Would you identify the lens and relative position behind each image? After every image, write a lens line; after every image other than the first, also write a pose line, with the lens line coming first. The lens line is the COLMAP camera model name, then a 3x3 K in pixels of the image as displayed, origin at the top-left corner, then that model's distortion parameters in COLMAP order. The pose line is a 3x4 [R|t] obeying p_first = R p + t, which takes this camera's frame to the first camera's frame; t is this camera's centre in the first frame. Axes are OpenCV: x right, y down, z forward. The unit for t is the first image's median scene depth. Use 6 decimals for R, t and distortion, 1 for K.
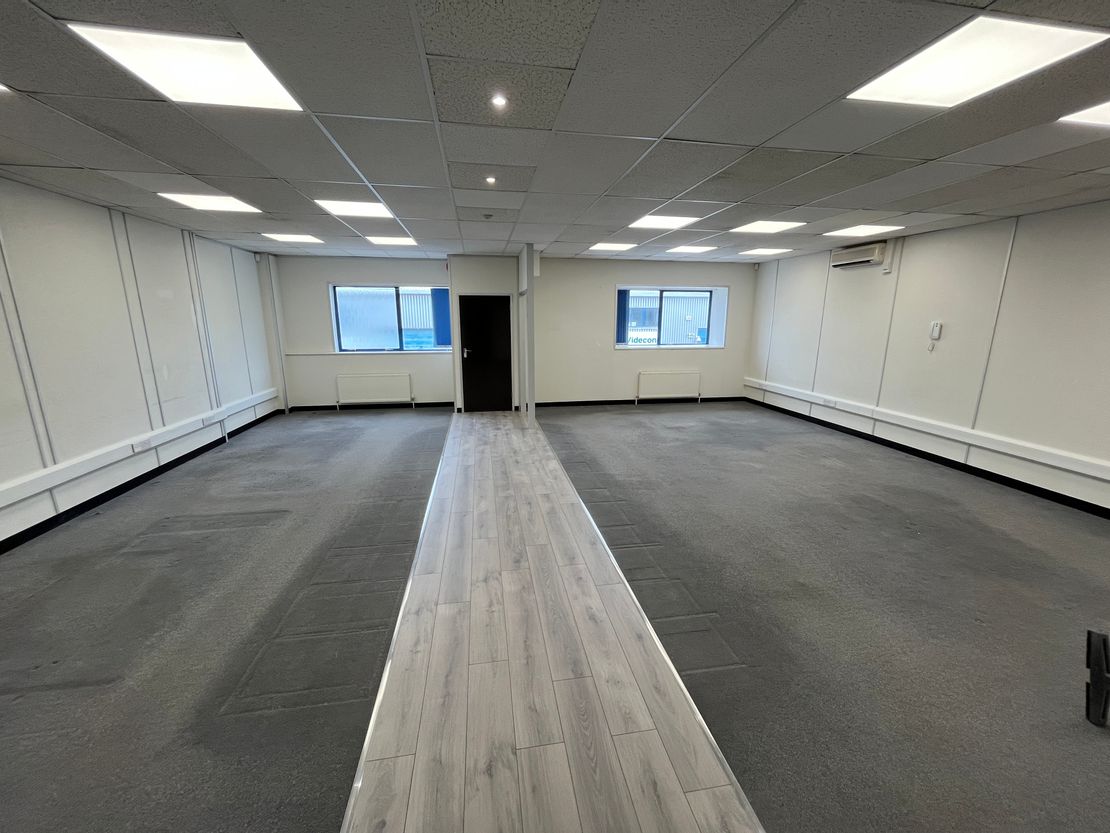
lens RADIAL K [[446.4, 0, 555.0], [0, 446.4, 416.5], [0, 0, 1]] dist [-0.000423, 0.000089]
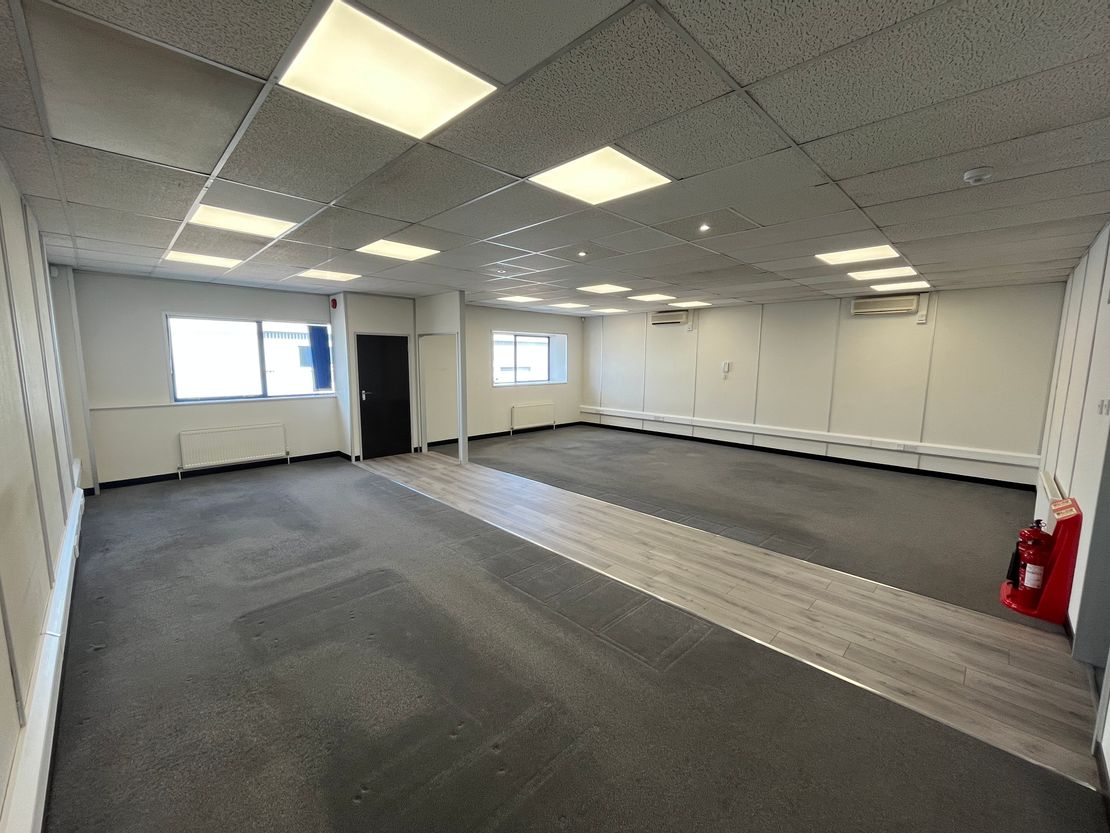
lens RADIAL K [[453.0, 0, 555.0], [0, 453.0, 416.5], [0, 0, 1]] dist [-0.000714, 0.000137]
pose [[0.815751, -0.071323, 0.573989, -0.521587], [0.121756, 0.991307, -0.049860, -0.005149], [-0.565443, 0.110559, 0.817344, 0.014016]]
